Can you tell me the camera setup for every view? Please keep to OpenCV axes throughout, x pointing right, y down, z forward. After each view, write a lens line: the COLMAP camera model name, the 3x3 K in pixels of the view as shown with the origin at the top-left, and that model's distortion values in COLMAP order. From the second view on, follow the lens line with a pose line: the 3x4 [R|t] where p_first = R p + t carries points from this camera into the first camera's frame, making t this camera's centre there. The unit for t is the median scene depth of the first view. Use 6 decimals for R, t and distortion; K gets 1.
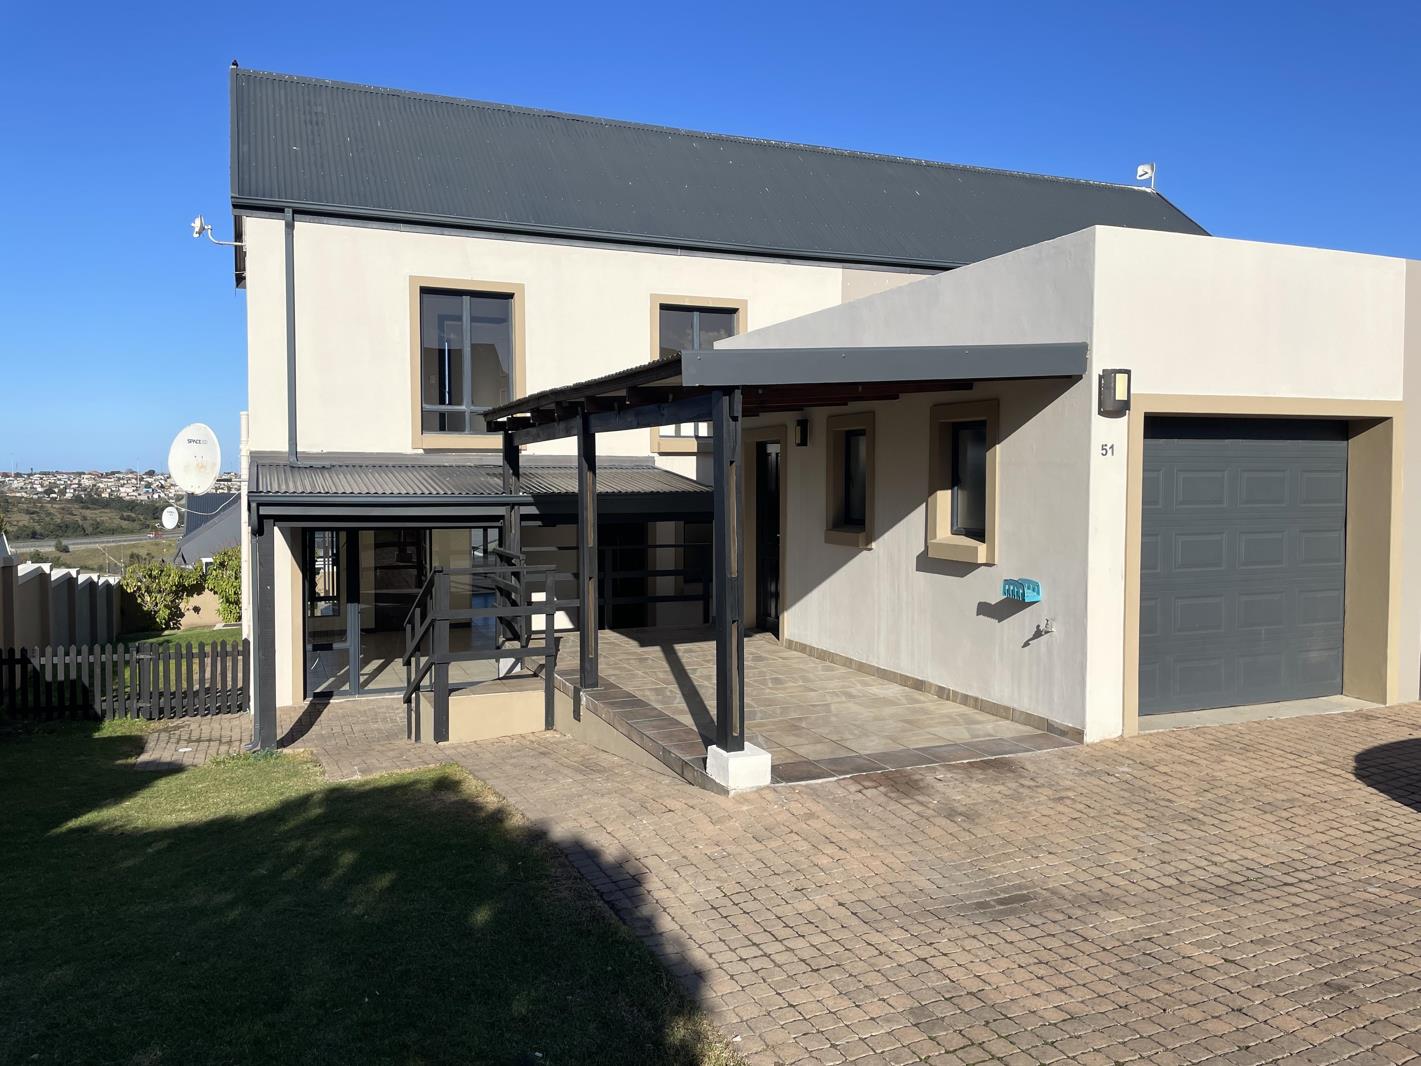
lens RADIAL K [[1083.7, 0, 702.6], [0, 1083.7, 531.1], [0, 0, 1]] dist [0.084920, -0.119148]
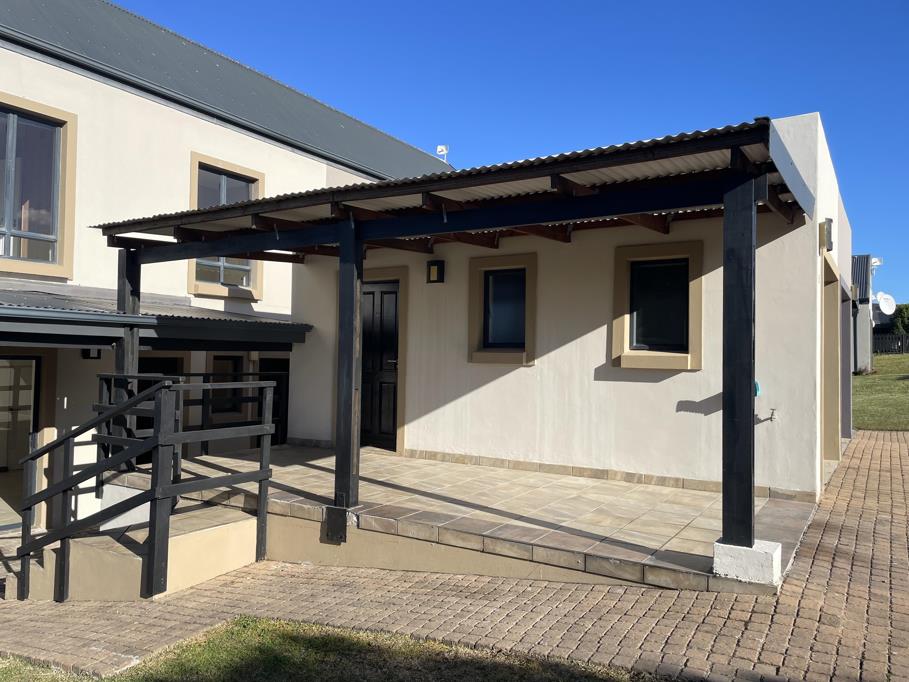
lens RADIAL K [[693.2, 0, 449.5], [0, 693.2, 339.8], [0, 0, 1]] dist [0.084920, -0.119148]
pose [[0.813010, 0.028632, 0.581545, -0.304323], [0.013081, 0.997640, -0.067405, 0.031842], [-0.582103, 0.062408, 0.810717, 0.346788]]
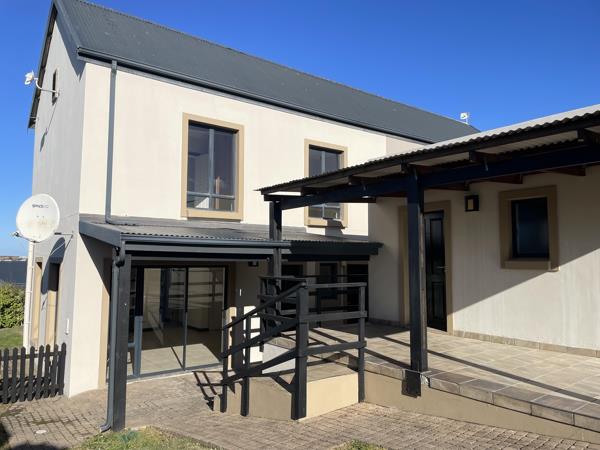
lens RADIAL K [[456.8, 0, 292.6], [0, 456.8, 225.7], [0, 0, 1]] dist [0.104176, -0.143782]
pose [[0.967379, 0.022136, 0.252366, -0.320720], [0.009121, 0.992486, -0.122017, 0.024929], [-0.253171, 0.120339, 0.959908, 0.356851]]
